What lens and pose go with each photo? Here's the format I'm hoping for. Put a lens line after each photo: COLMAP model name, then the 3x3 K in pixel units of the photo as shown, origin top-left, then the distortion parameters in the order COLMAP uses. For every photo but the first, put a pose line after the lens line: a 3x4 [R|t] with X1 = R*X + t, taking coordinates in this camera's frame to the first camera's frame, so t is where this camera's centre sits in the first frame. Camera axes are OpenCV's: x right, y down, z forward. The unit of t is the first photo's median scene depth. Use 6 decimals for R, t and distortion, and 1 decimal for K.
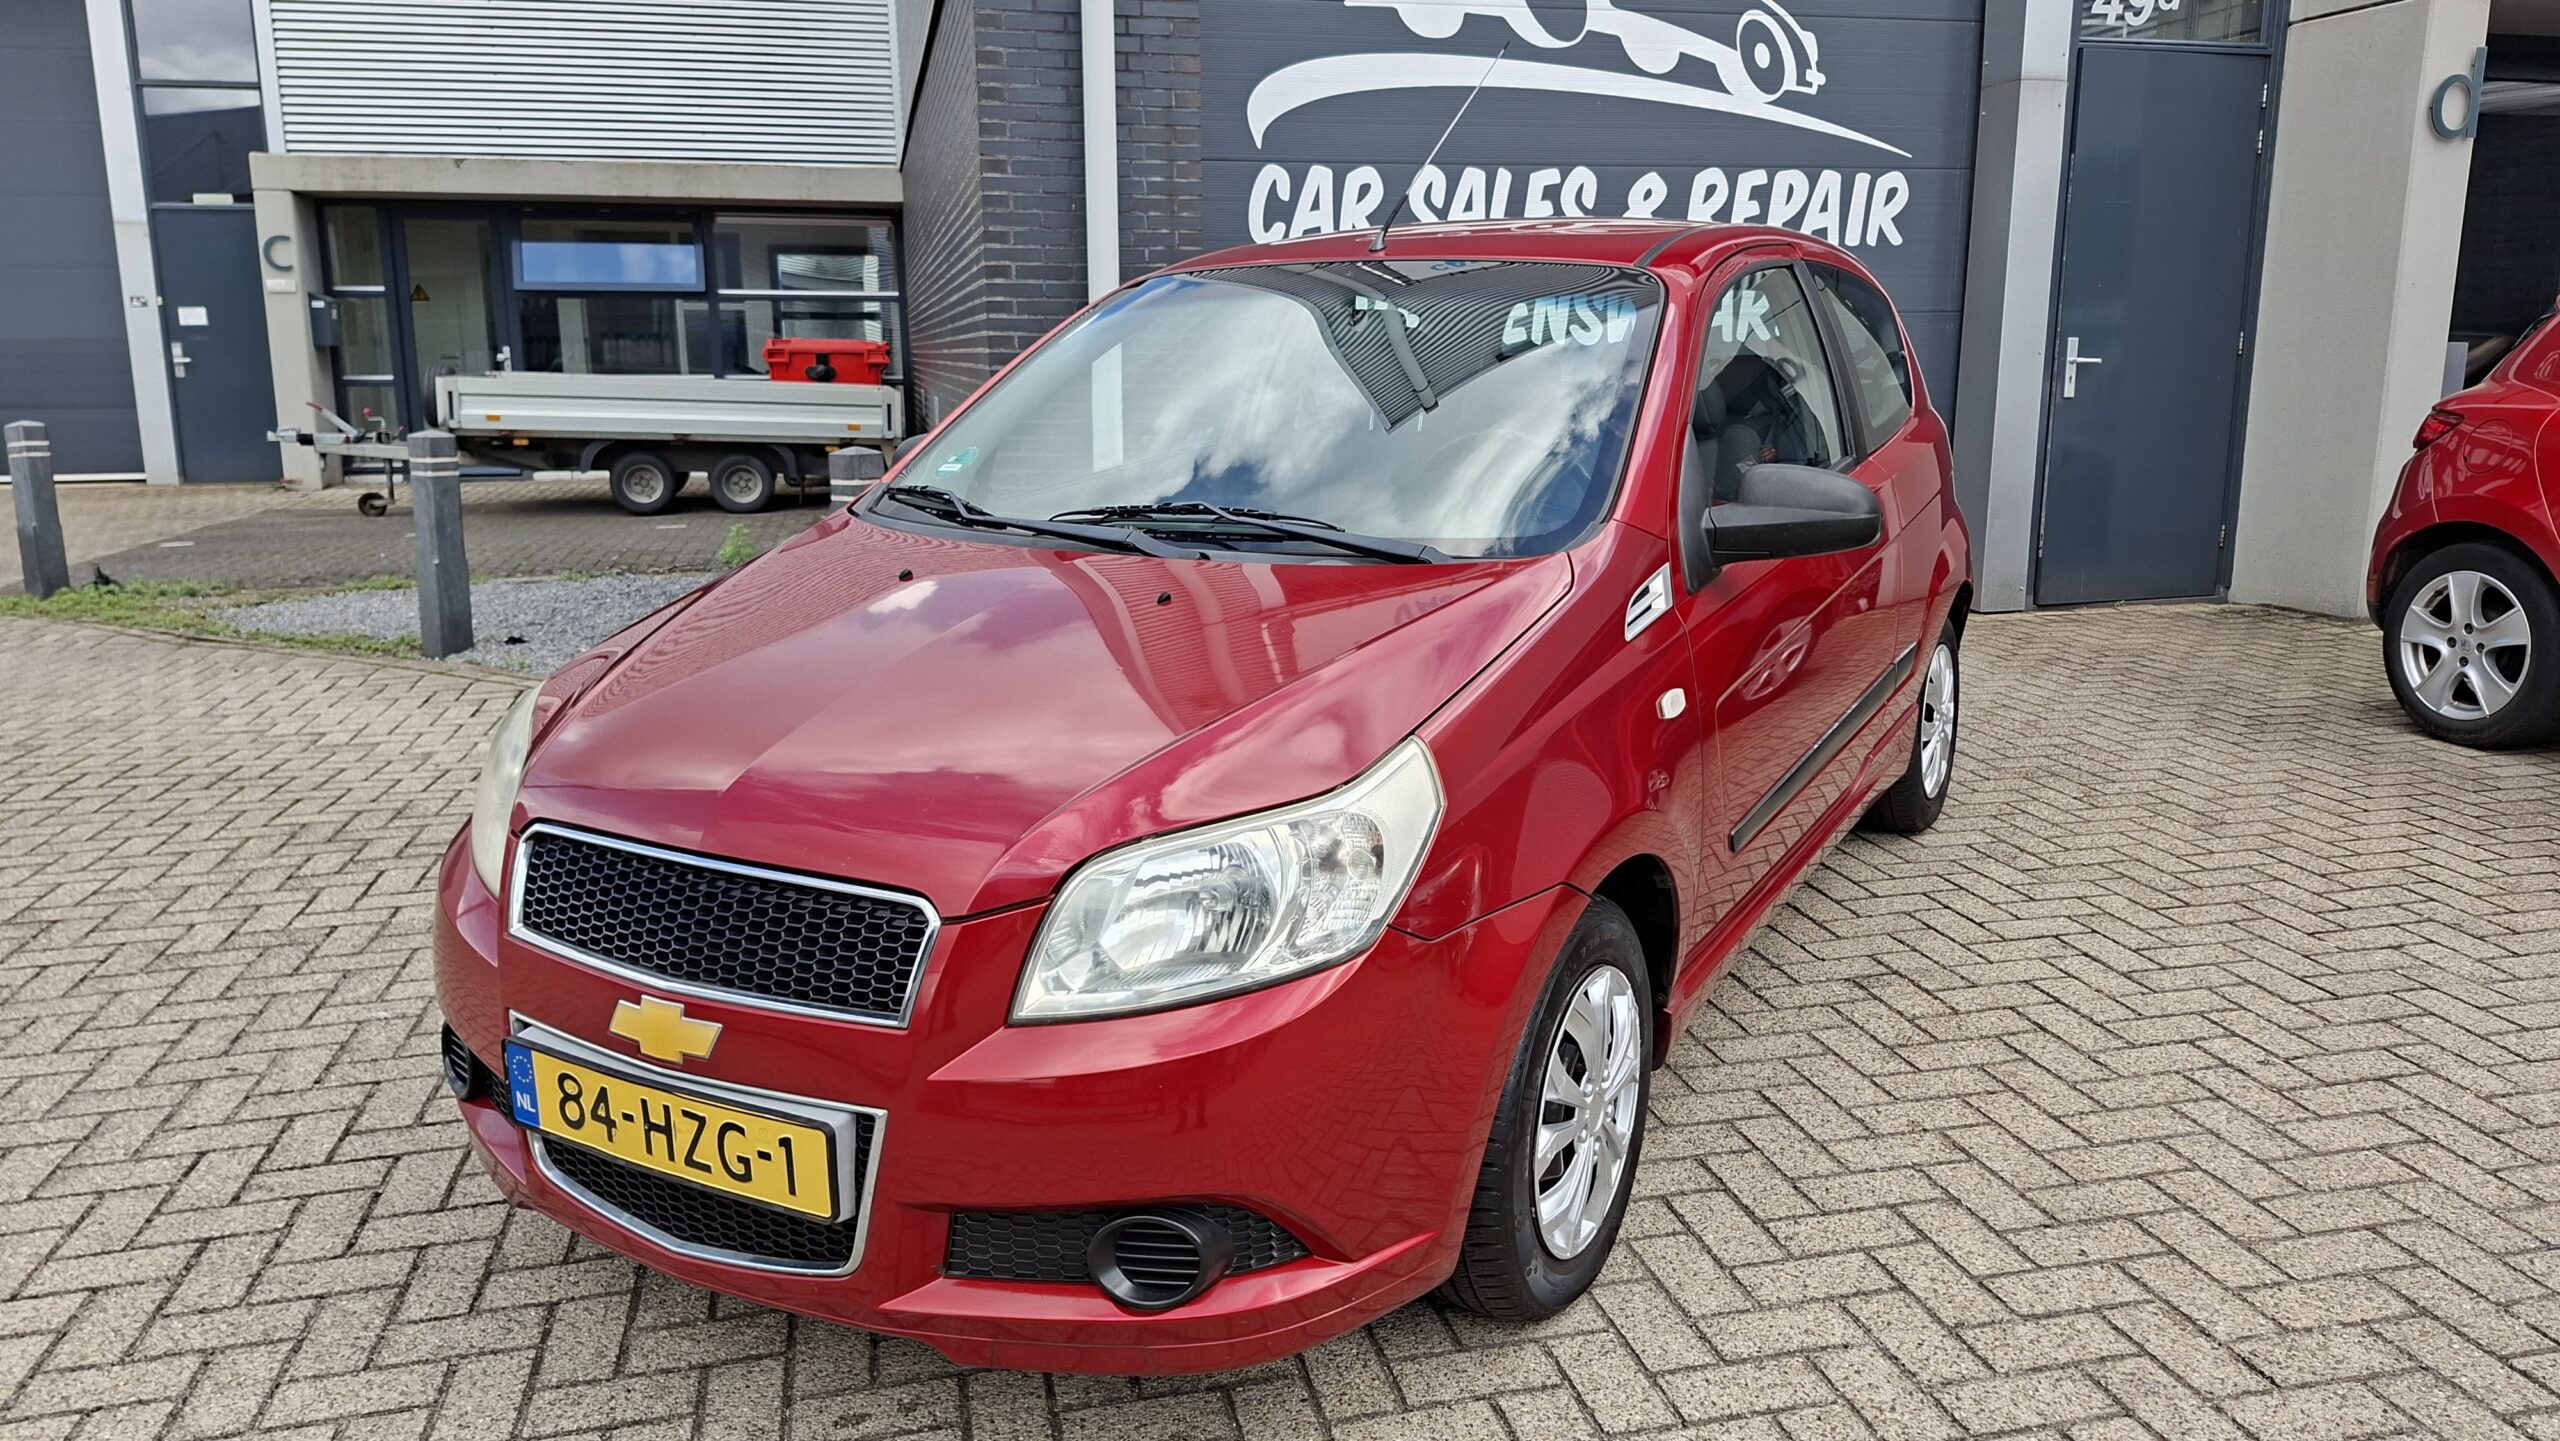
lens RADIAL K [[1791.4, 0, 1280.0], [0, 1791.4, 720.5], [0, 0, 1]] dist [0.014563, -0.008189]
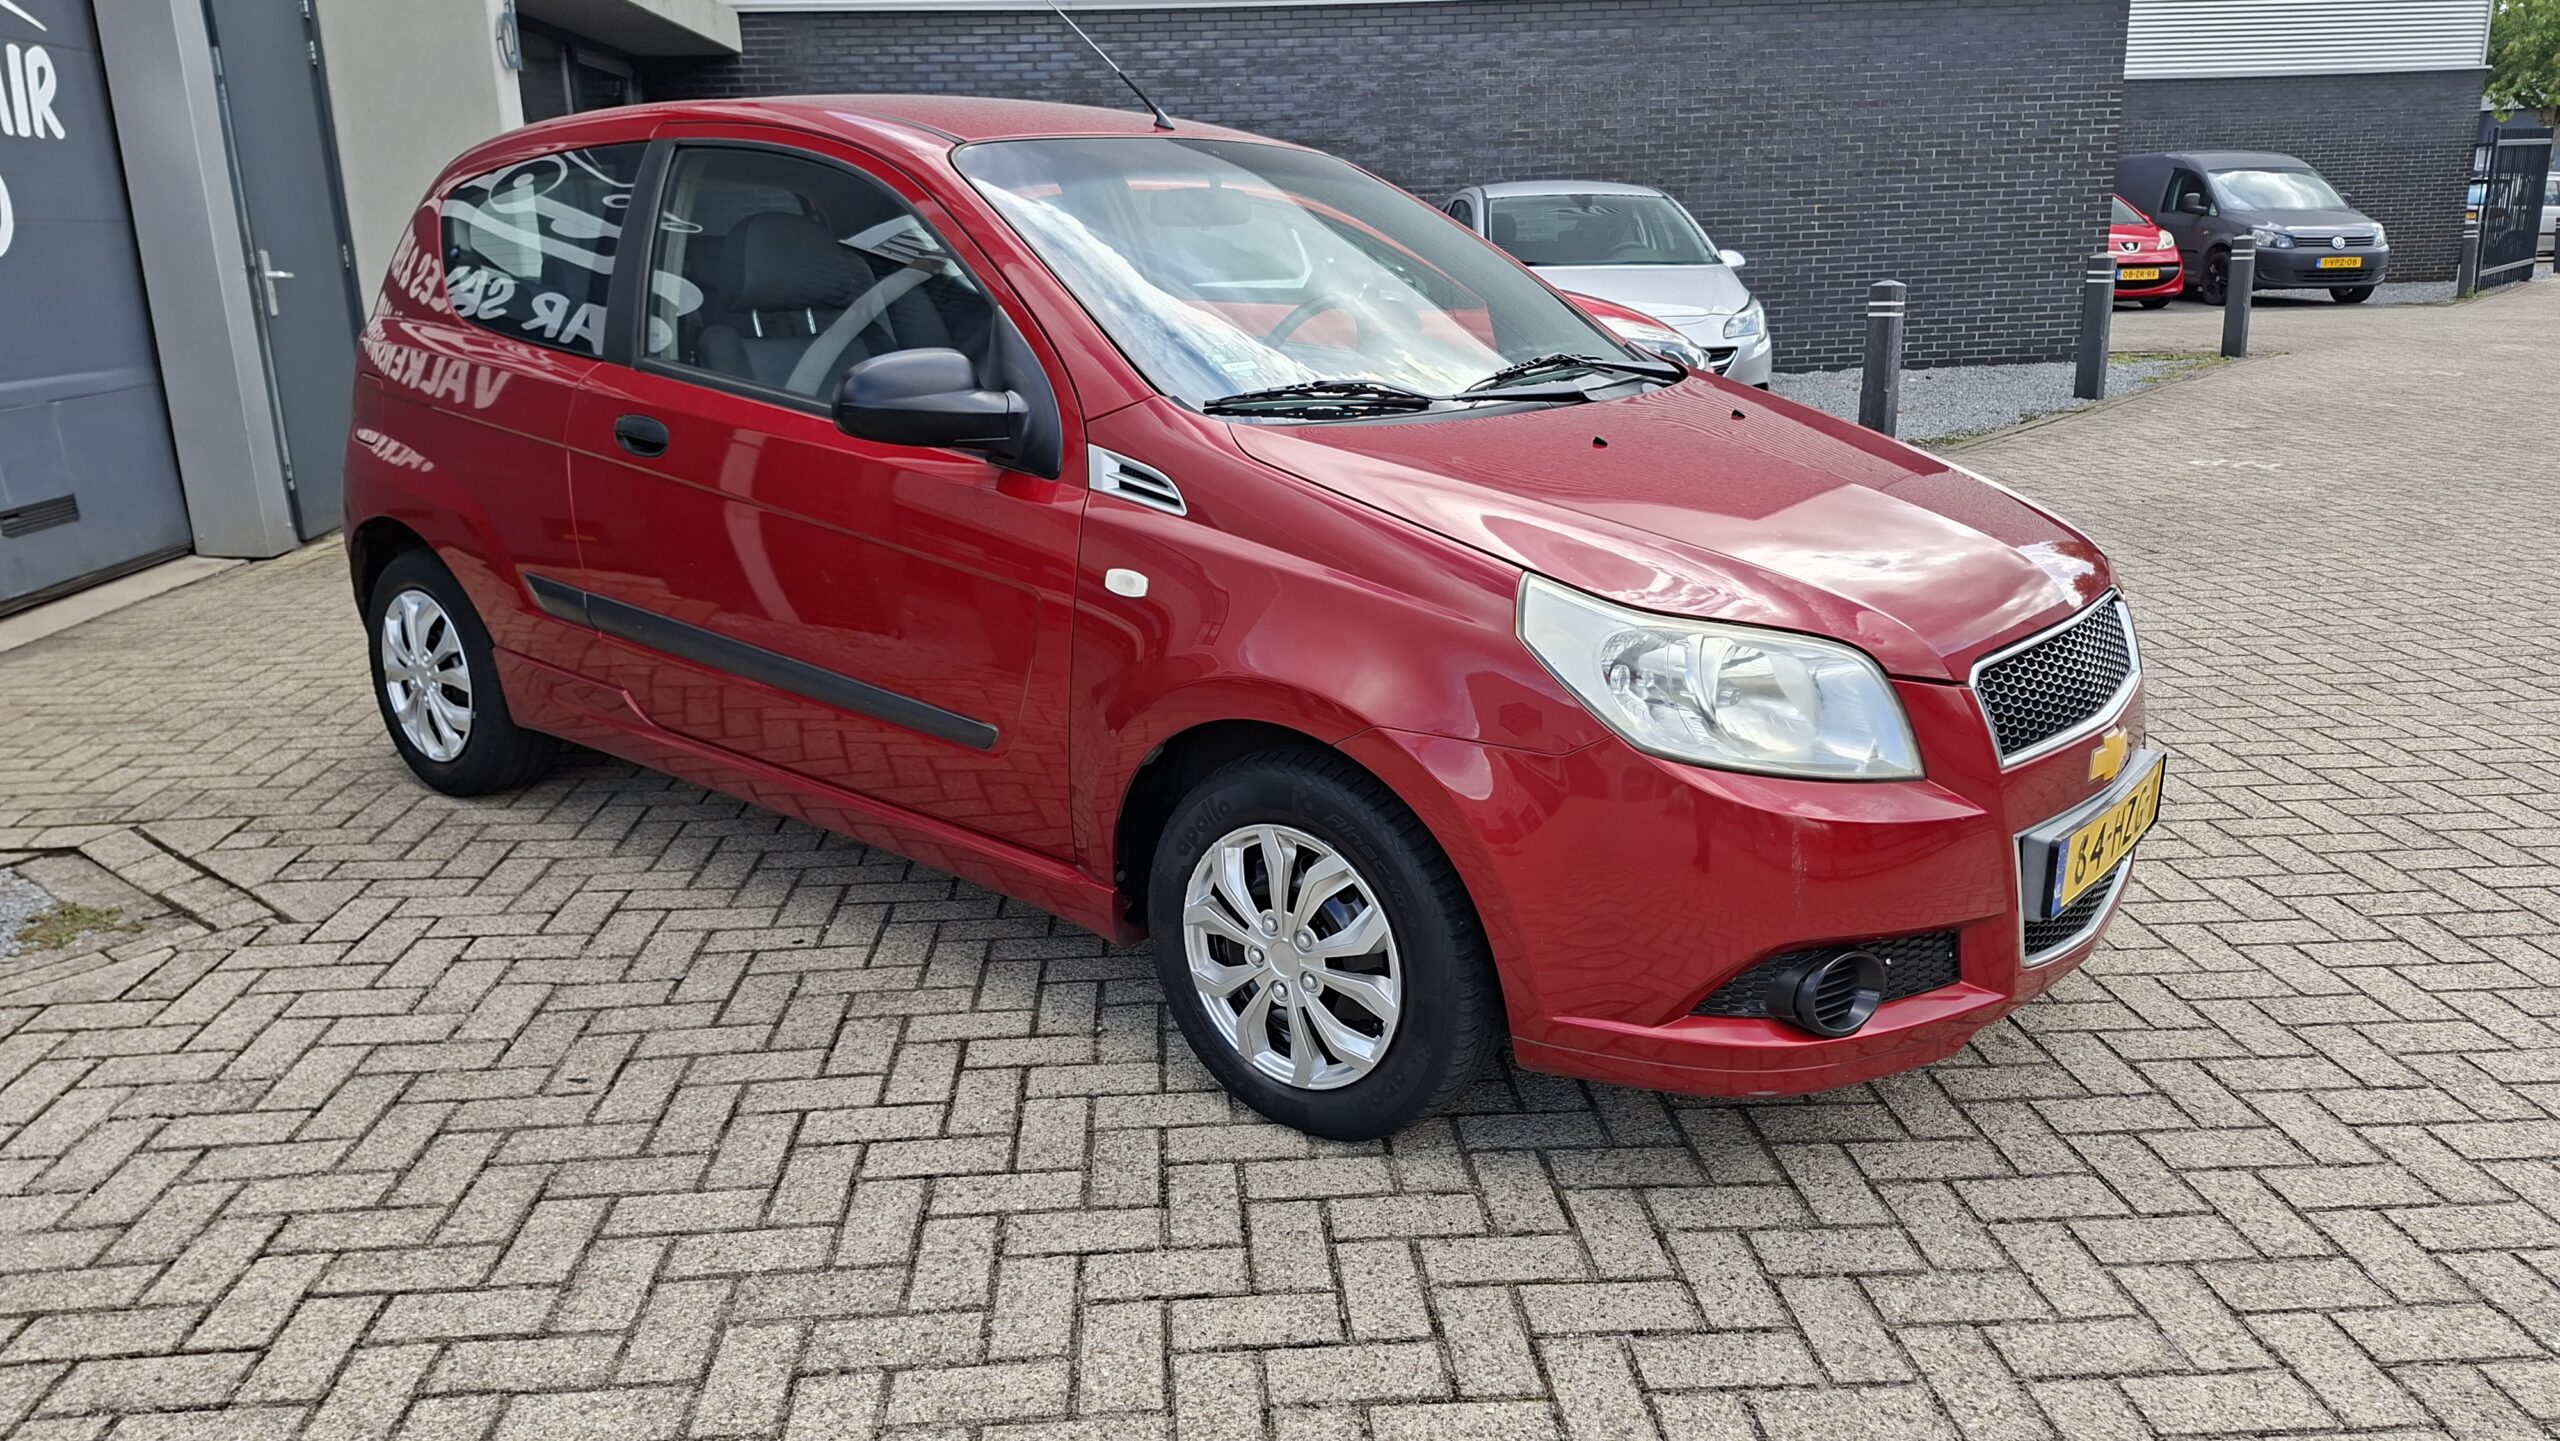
lens RADIAL K [[1810.0, 0, 1280.0], [0, 1810.0, 720.5], [0, 0, 1]] dist [0.042147, -0.035317]
pose [[0.153716, -0.255837, 0.954421, -1.117698], [0.226687, 0.949269, 0.217946, -0.176543], [-0.961761, 0.182853, 0.203913, 0.877071]]
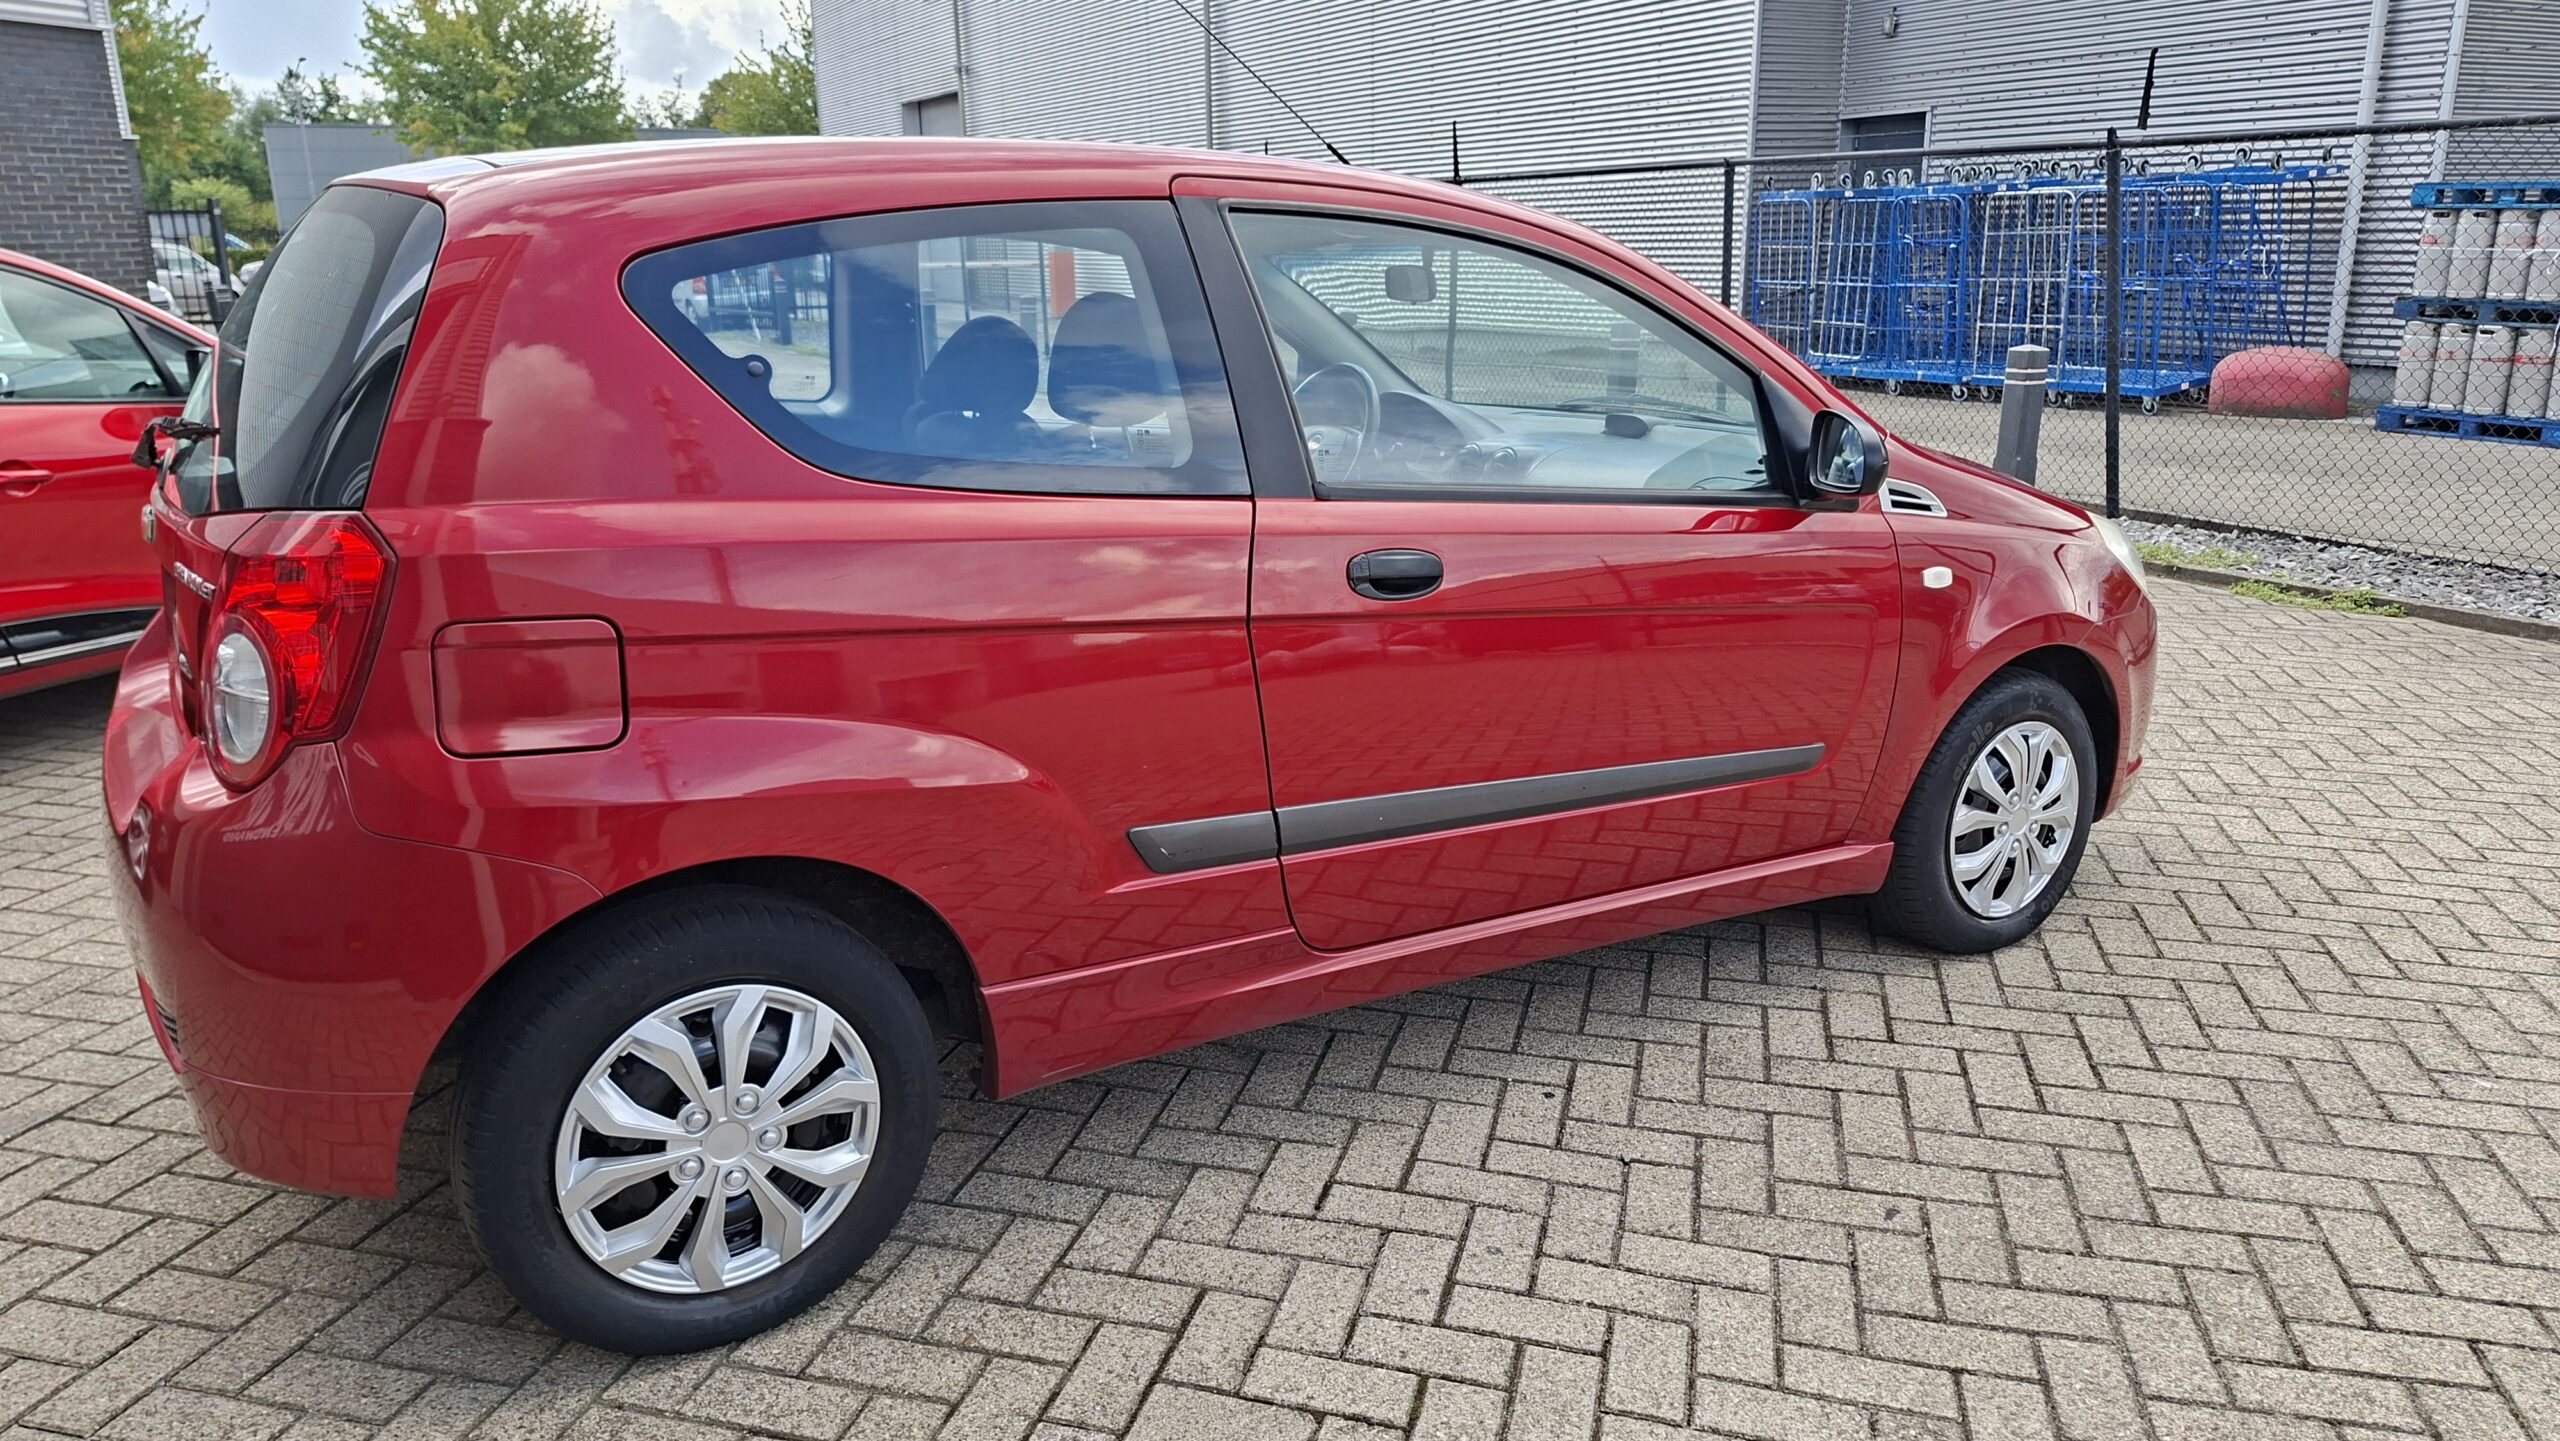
lens RADIAL K [[1791.4, 0, 1280.0], [0, 1791.4, 720.5], [0, 0, 1]] dist [0.014563, -0.008189]
pose [[-0.891362, -0.098534, 0.442454, -0.412079], [0.115080, 0.894918, 0.431137, -0.497639], [-0.438441, 0.435217, -0.786356, 2.168093]]
